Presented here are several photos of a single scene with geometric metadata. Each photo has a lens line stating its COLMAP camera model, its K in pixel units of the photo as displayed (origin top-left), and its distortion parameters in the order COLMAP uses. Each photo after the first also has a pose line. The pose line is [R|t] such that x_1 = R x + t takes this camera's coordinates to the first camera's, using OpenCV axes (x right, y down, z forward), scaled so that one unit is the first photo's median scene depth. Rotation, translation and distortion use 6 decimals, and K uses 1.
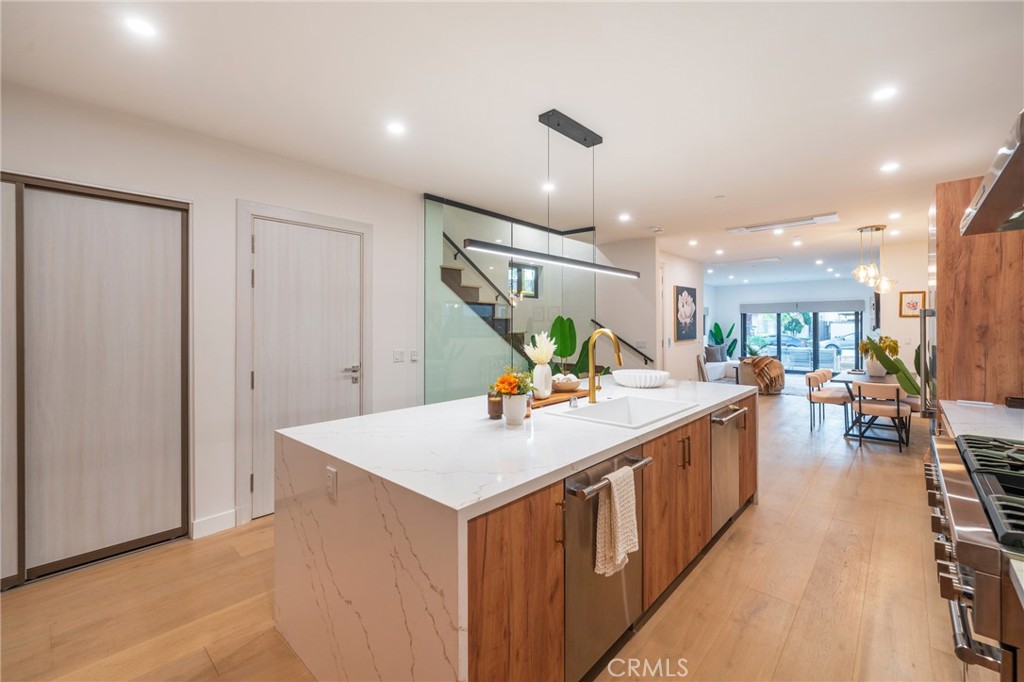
lens RADIAL K [[430.9, 0, 516.1], [0, 430.9, 325.4], [0, 0, 1]] dist [0.000083, 0.000028]
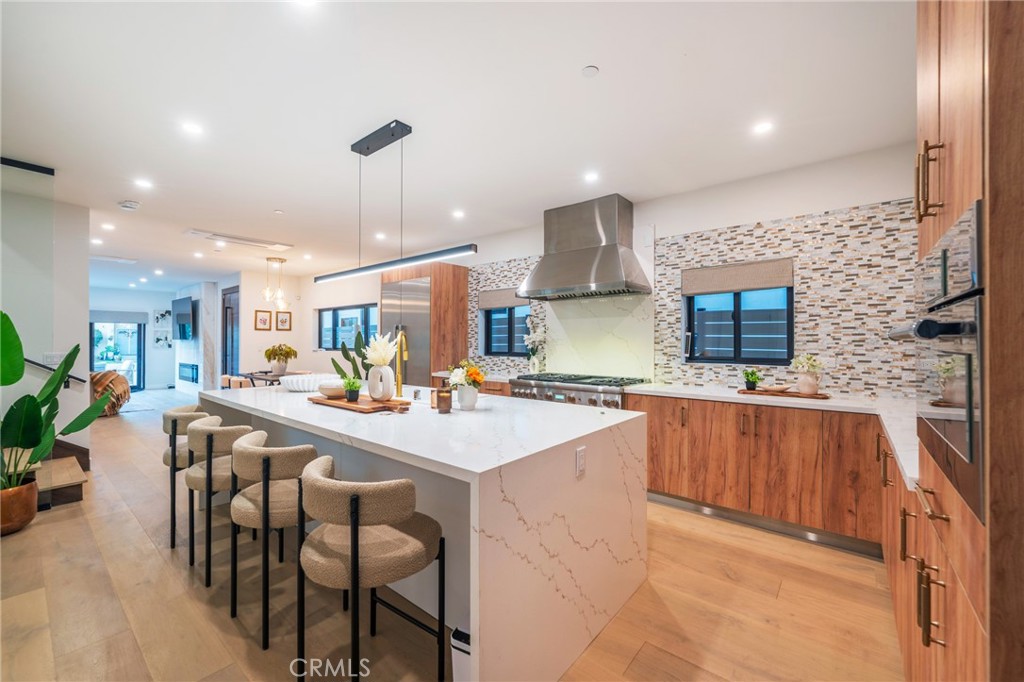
lens RADIAL K [[413.2, 0, 512.2], [0, 413.2, 343.5], [0, 0, 1]] dist [-0.000012, 0.000146]
pose [[-0.044869, -0.002900, 0.998989, -0.855733], [-0.003856, 0.999989, 0.002729, 0.034360], [-0.998985, -0.003729, -0.044880, 0.704847]]
